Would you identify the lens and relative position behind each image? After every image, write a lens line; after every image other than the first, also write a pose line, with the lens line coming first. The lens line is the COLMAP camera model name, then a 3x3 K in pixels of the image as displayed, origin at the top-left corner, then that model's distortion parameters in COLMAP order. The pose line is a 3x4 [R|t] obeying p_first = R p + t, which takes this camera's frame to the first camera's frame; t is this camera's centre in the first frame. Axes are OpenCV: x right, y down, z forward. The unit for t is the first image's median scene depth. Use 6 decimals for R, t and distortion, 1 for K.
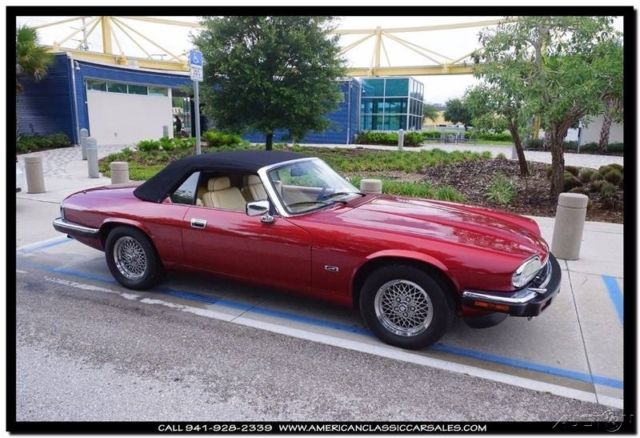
lens RADIAL K [[464.2, 0, 323.5], [0, 464.2, 218.9], [0, 0, 1]] dist [-0.002759, 0.001489]
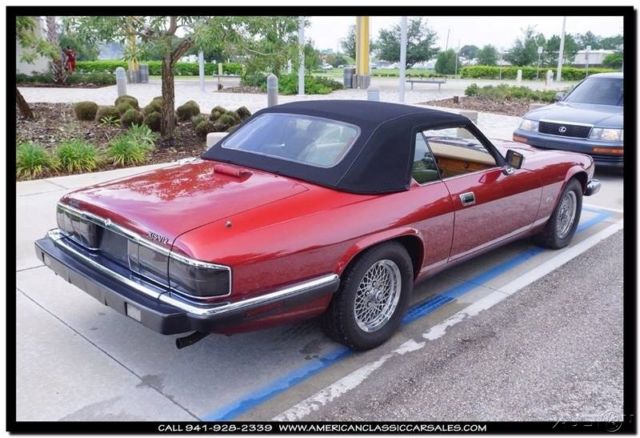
lens RADIAL K [[588.2, 0, 317.9], [0, 588.2, 220.9], [0, 0, 1]] dist [0.000415, 0.000000]
pose [[0.328216, -0.264762, 0.906739, -1.085797], [0.184148, 0.959433, 0.213491, -0.182304], [-0.926479, 0.096903, 0.363656, 0.771116]]
